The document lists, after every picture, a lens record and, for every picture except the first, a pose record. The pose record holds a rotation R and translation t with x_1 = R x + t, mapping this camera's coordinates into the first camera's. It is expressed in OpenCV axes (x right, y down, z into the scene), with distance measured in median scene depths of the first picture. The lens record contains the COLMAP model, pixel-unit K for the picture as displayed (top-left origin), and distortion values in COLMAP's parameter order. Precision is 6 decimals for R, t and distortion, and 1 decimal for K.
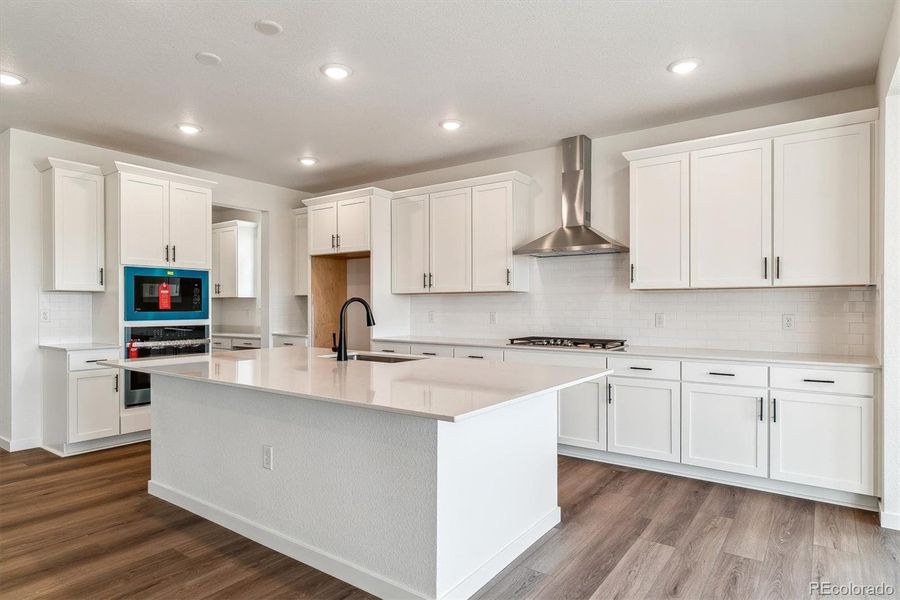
lens RADIAL K [[514.9, 0, 448.7], [0, 514.9, 302.5], [0, 0, 1]] dist [0.003193, -0.000934]
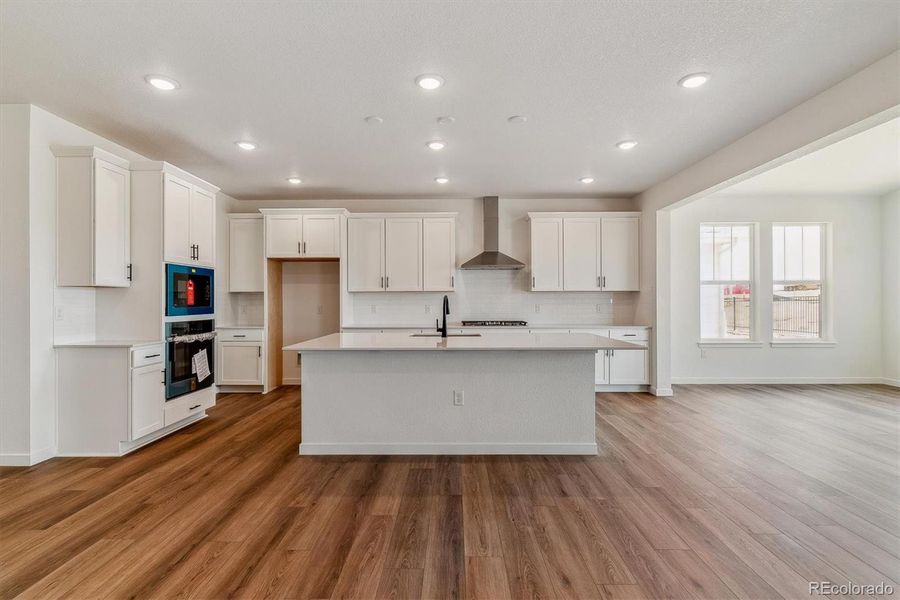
lens RADIAL K [[429.8, 0, 449.6], [0, 429.8, 301.4], [0, 0, 1]] dist [0.002960, 0.000426]
pose [[0.816371, -0.002535, 0.577523, -0.662395], [-0.001084, 0.999982, 0.005923, 0.000267], [-0.577528, -0.005461, 0.816353, -0.025874]]
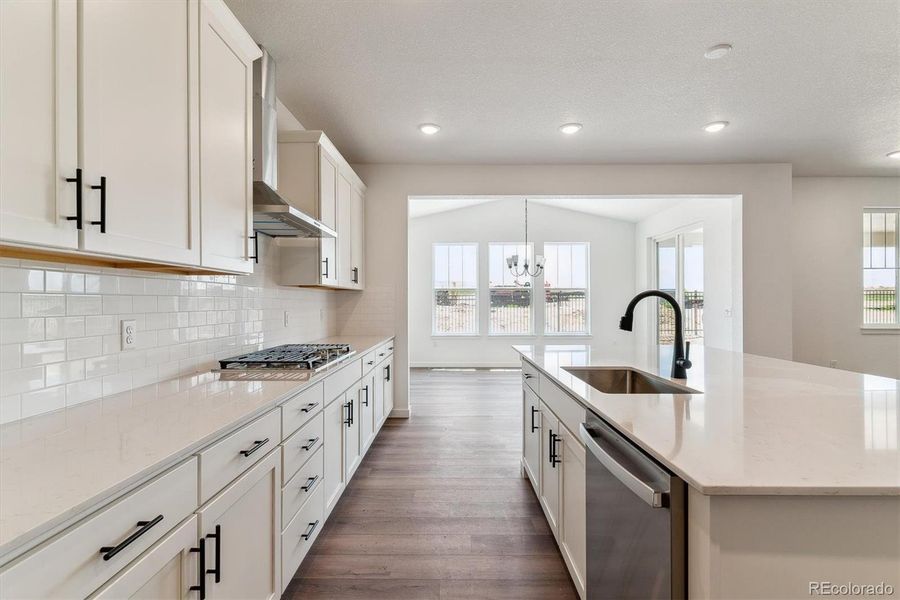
lens RADIAL K [[429.8, 0, 450.2], [0, 429.8, 301.1], [0, 0, 1]] dist [0.002960, 0.000426]
pose [[-0.579348, 0.001933, 0.815078, -0.366056], [-0.005924, 0.999961, -0.006582, 0.007207], [-0.815059, -0.008642, -0.579314, 1.168231]]
